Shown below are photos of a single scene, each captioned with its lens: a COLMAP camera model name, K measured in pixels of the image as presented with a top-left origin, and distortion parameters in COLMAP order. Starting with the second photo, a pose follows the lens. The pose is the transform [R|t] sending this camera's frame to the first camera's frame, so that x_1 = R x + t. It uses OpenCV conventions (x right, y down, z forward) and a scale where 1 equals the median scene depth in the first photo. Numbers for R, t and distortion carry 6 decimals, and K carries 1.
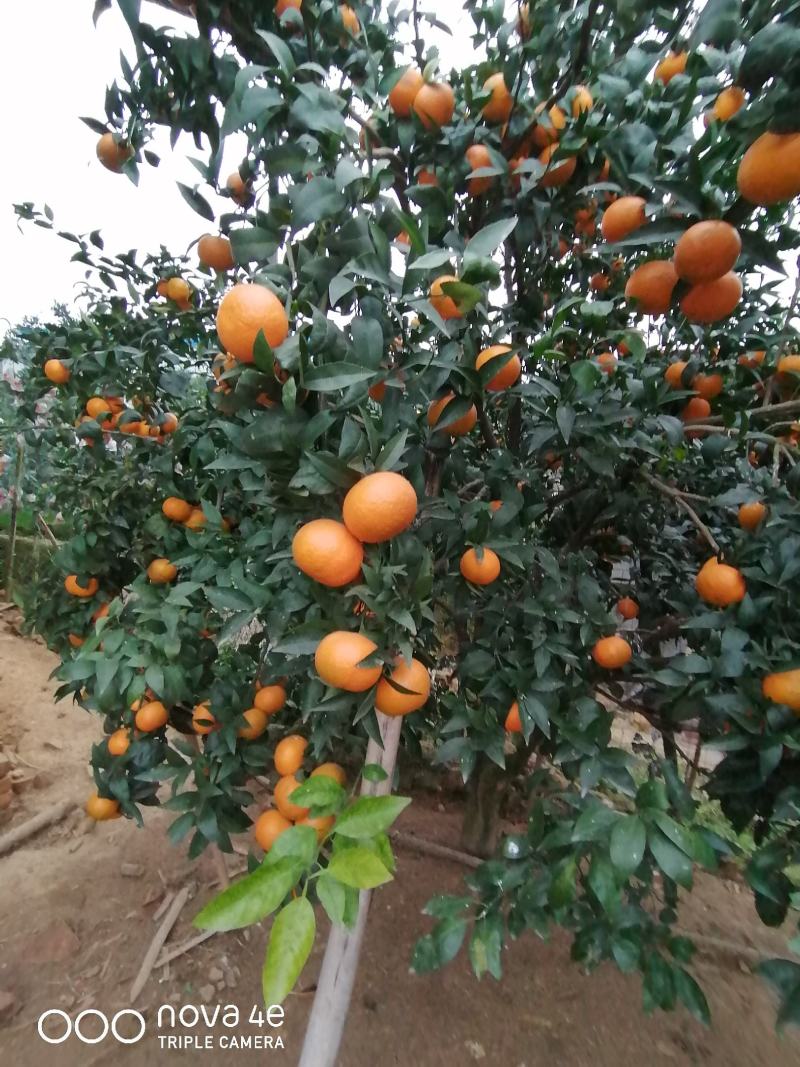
lens RADIAL K [[530.3, 0, 402.4], [0, 530.3, 531.7], [0, 0, 1]] dist [0.026224, -0.015450]
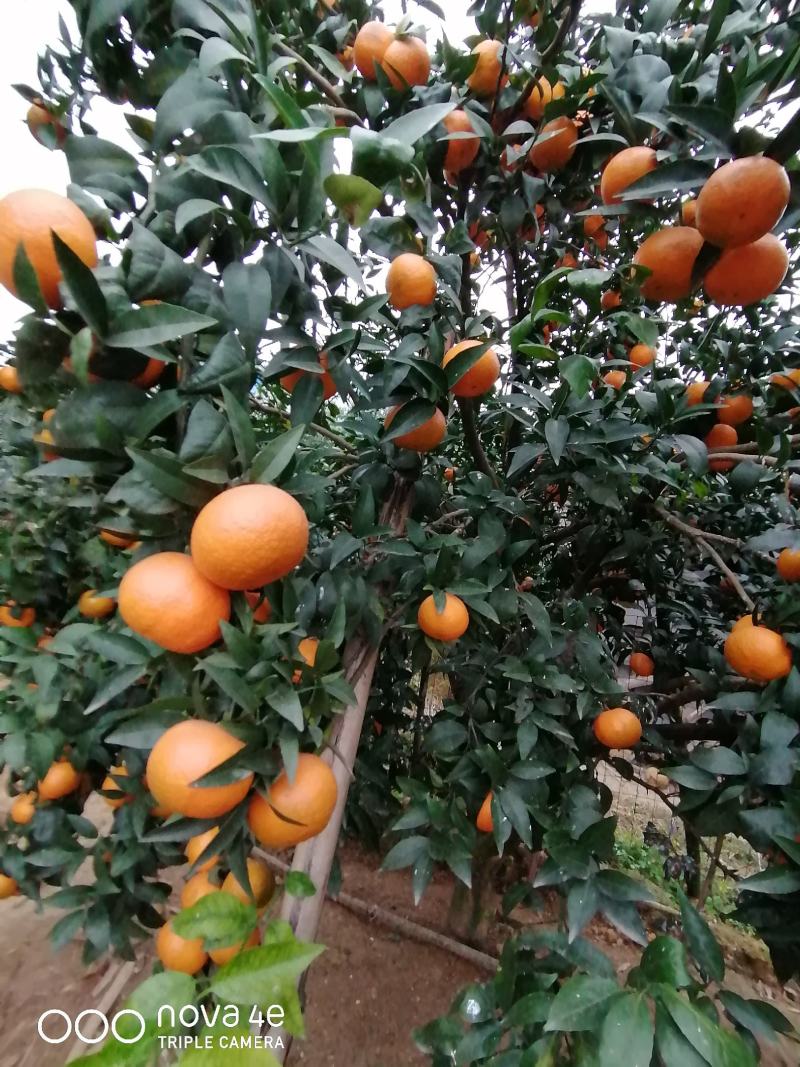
lens RADIAL K [[530.3, 0, 402.4], [0, 530.3, 531.7], [0, 0, 1]] dist [0.026224, -0.015450]
pose [[0.999087, 0.031488, -0.028868, 0.090420], [-0.033177, 0.997645, -0.060035, -0.010328], [0.026910, 0.060938, 0.997779, 0.184325]]
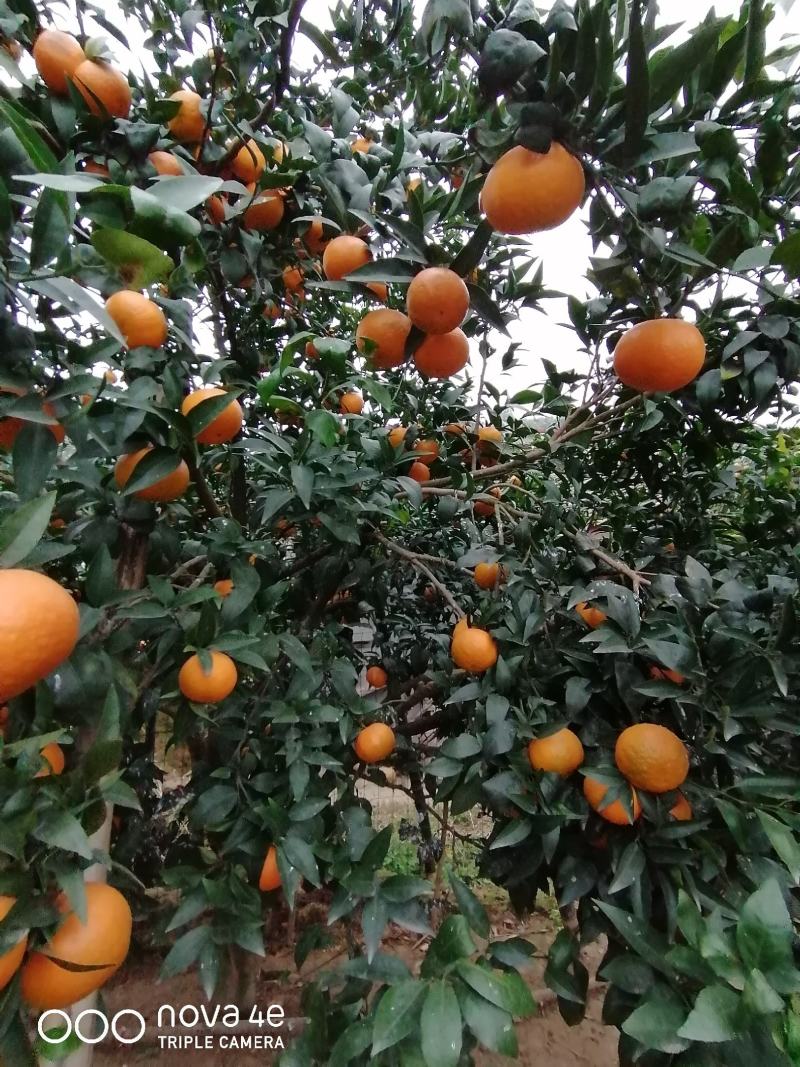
lens RADIAL K [[530.3, 0, 402.4], [0, 530.3, 531.7], [0, 0, 1]] dist [0.026224, -0.015450]
pose [[0.875545, -0.051216, 0.480414, 0.032974], [0.110710, 0.989175, -0.096312, -0.028657], [-0.470281, 0.137512, 0.871737, 0.180831]]
